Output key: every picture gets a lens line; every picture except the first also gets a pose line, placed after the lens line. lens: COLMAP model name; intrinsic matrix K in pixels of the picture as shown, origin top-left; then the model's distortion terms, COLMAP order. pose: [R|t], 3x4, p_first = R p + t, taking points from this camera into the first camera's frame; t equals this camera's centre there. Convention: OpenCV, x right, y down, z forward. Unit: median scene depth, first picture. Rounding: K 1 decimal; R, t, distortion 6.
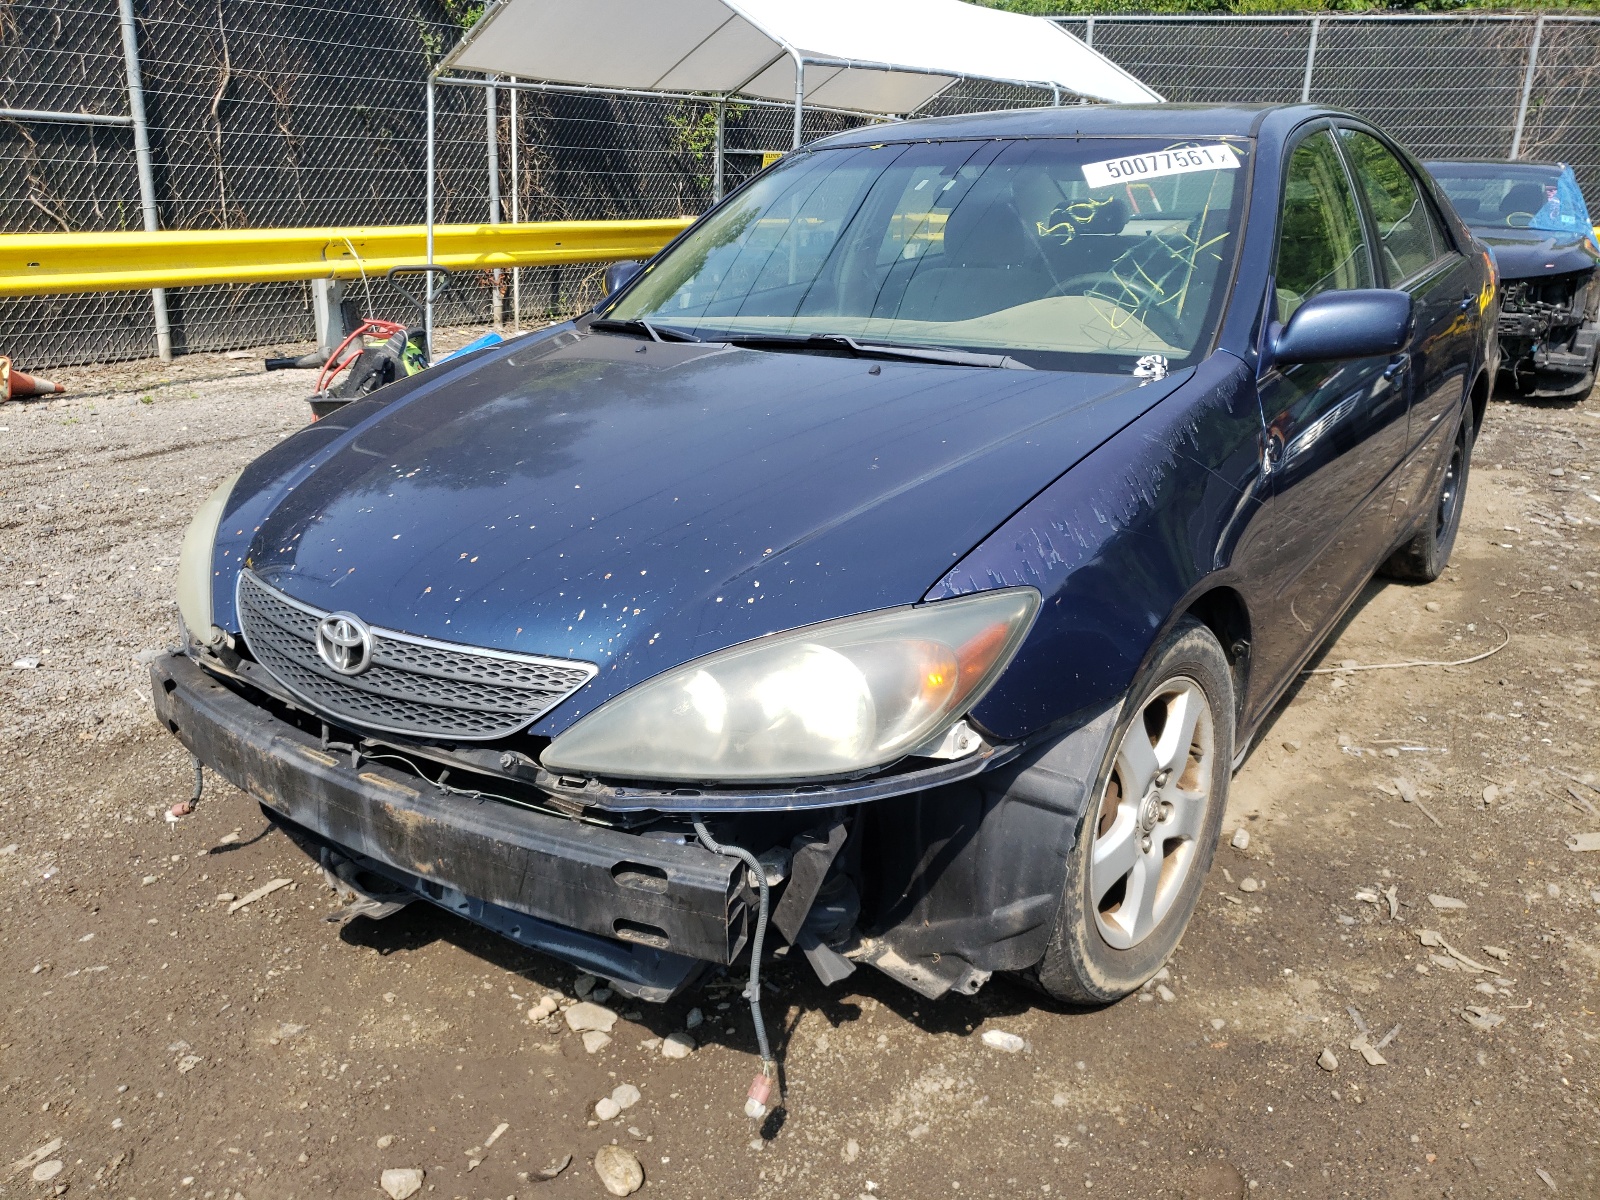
lens RADIAL K [[1483.6, 0, 800.0], [0, 1483.6, 600.0], [0, 0, 1]] dist [-0.011221, 0.066586]
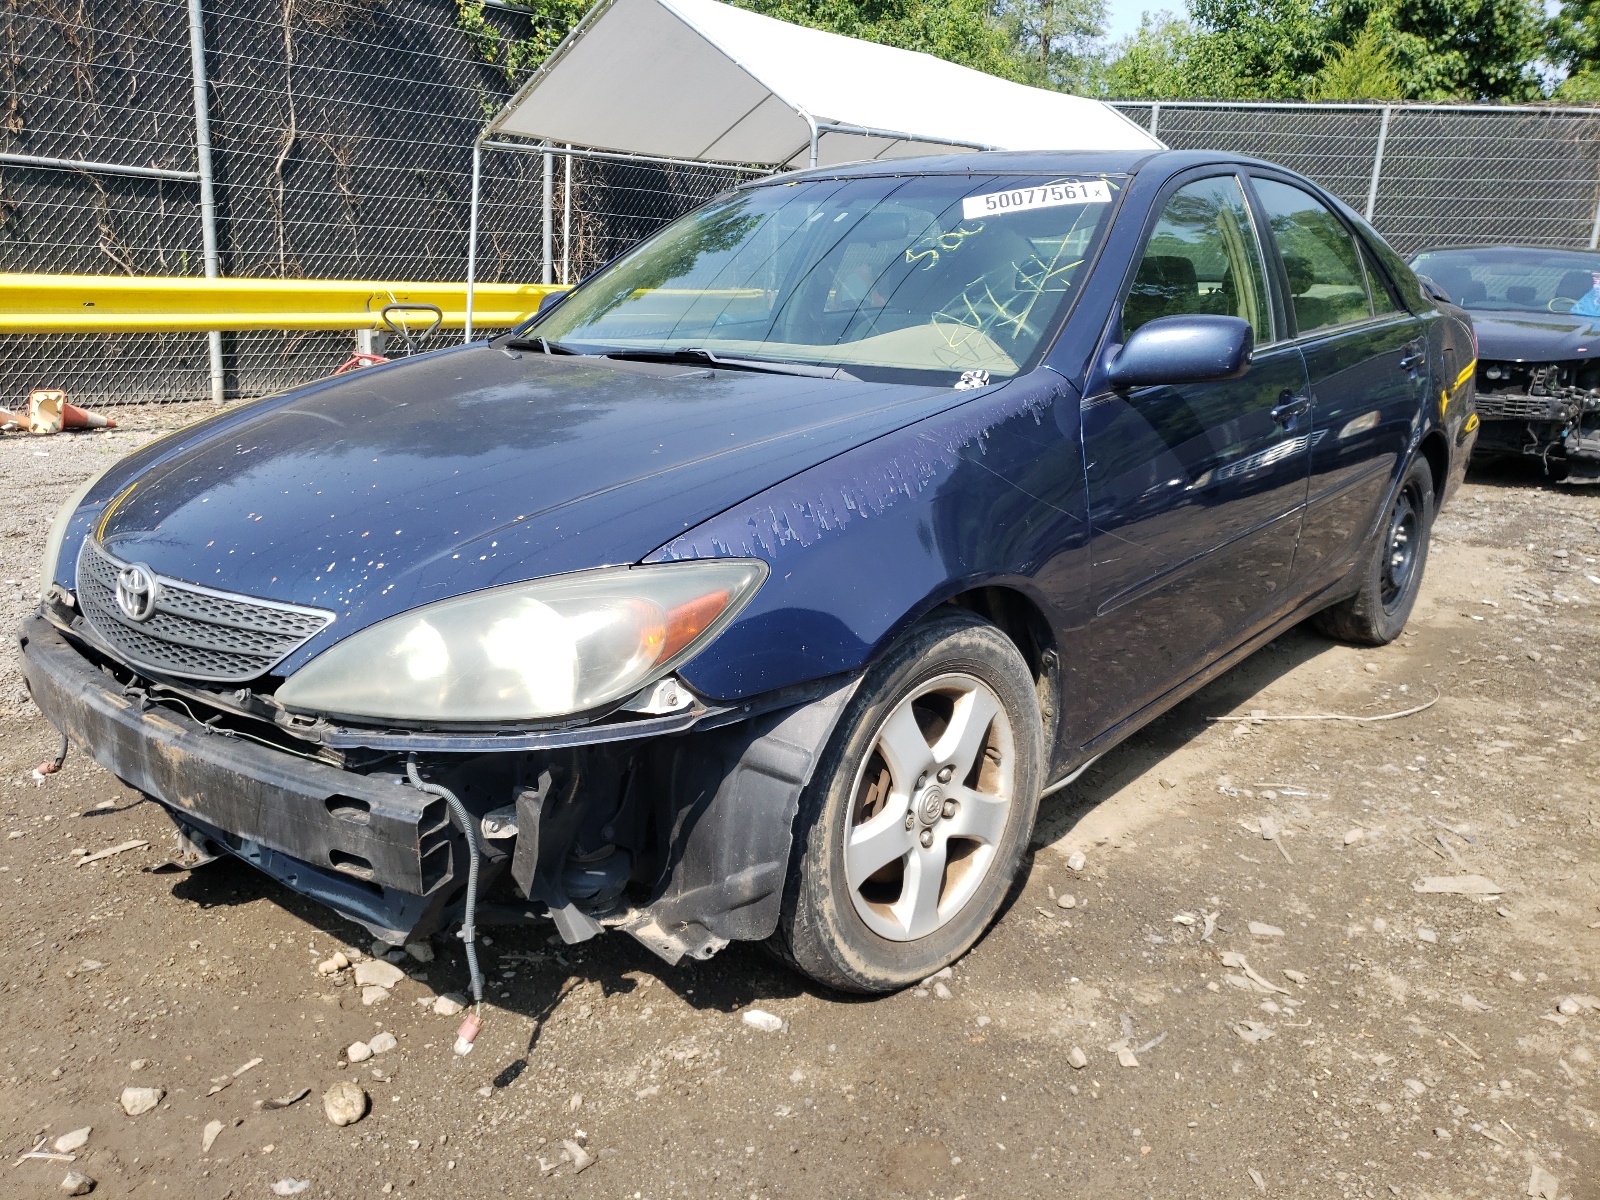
lens RADIAL K [[1486.2, 0, 799.3], [0, 1486.2, 631.4], [0, 0, 1]] dist [0.010743, 0.015035]
pose [[0.995693, 0.044785, -0.081179, 0.198143], [-0.048179, 0.998024, -0.040338, 0.060161], [0.079212, 0.044076, 0.995883, -0.023849]]
